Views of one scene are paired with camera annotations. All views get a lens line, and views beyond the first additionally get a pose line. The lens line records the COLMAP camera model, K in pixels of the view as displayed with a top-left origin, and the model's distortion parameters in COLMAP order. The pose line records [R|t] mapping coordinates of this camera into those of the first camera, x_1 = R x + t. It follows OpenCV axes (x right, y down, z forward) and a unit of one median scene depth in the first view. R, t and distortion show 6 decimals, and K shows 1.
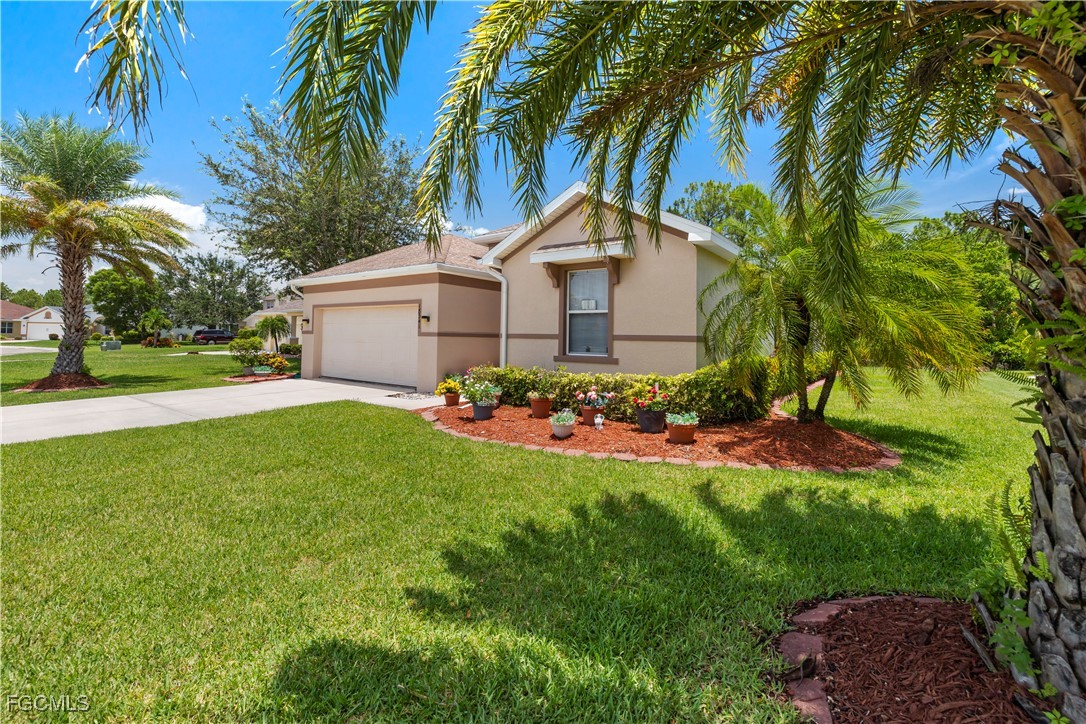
lens RADIAL K [[464.8, 0, 543.1], [0, 464.8, 336.2], [0, 0, 1]] dist [0.000628, 0.000096]
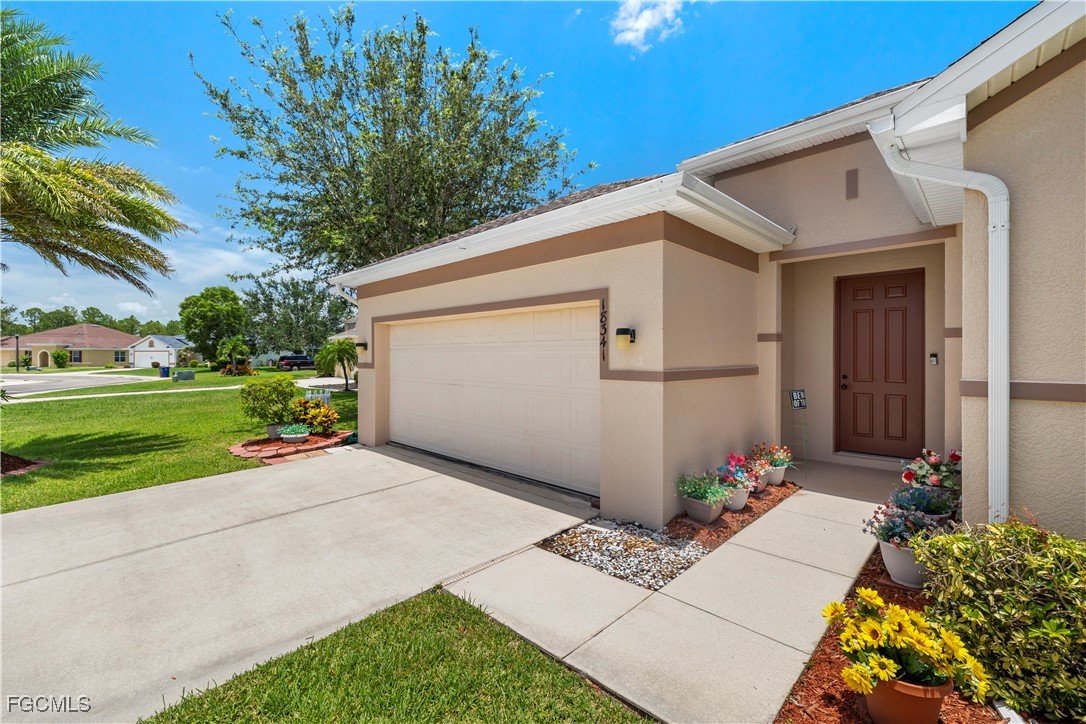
lens RADIAL K [[462.8, 0, 541.5], [0, 462.8, 354.8], [0, 0, 1]] dist [0.000198, 0.000070]
pose [[0.988132, -0.018322, -0.152511, -0.060008], [0.018496, 0.999829, -0.000278, -0.005048], [0.152490, -0.002546, 0.988302, 0.137358]]
